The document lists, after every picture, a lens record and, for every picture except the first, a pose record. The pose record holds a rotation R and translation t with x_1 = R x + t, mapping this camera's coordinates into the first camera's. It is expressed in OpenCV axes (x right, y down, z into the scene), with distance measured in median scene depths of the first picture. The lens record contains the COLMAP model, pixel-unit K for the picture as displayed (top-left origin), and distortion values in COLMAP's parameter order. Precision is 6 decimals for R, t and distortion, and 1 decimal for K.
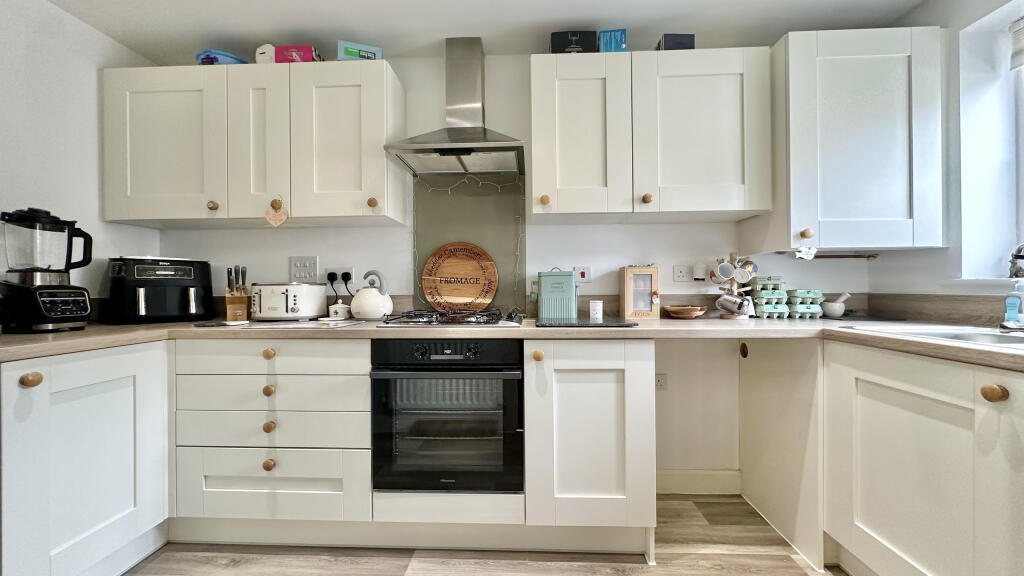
lens RADIAL K [[410.8, 0, 512.0], [0, 410.8, 287.6], [0, 0, 1]] dist [-0.002916, -0.000428]
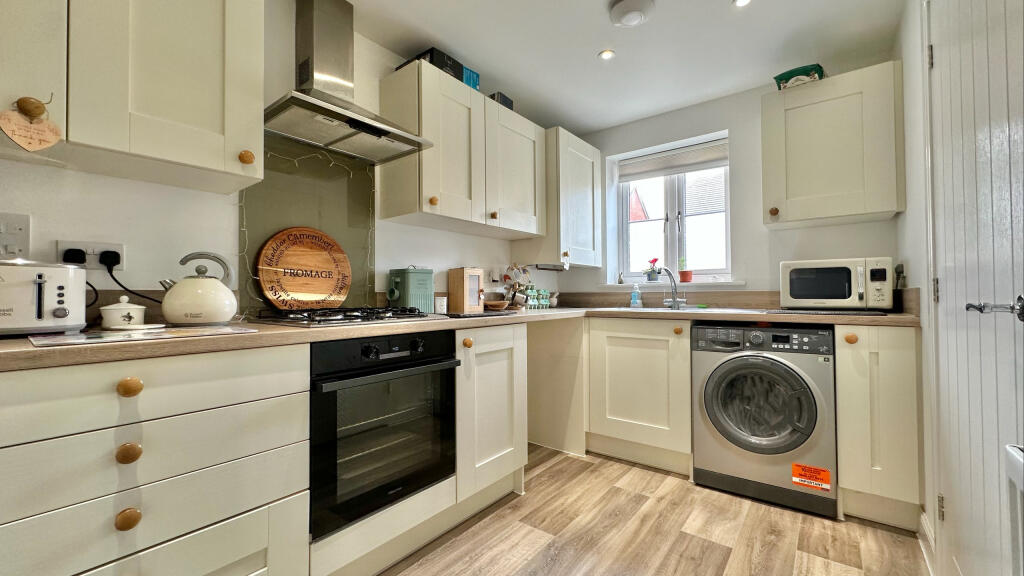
lens RADIAL K [[410.8, 0, 515.1], [0, 410.8, 288.0], [0, 0, 1]] dist [-0.002916, -0.000428]
pose [[0.572051, 0.017635, 0.820028, -0.645500], [0.000533, 0.999761, -0.021872, 0.034146], [-0.820218, 0.012949, 0.571905, 0.215526]]
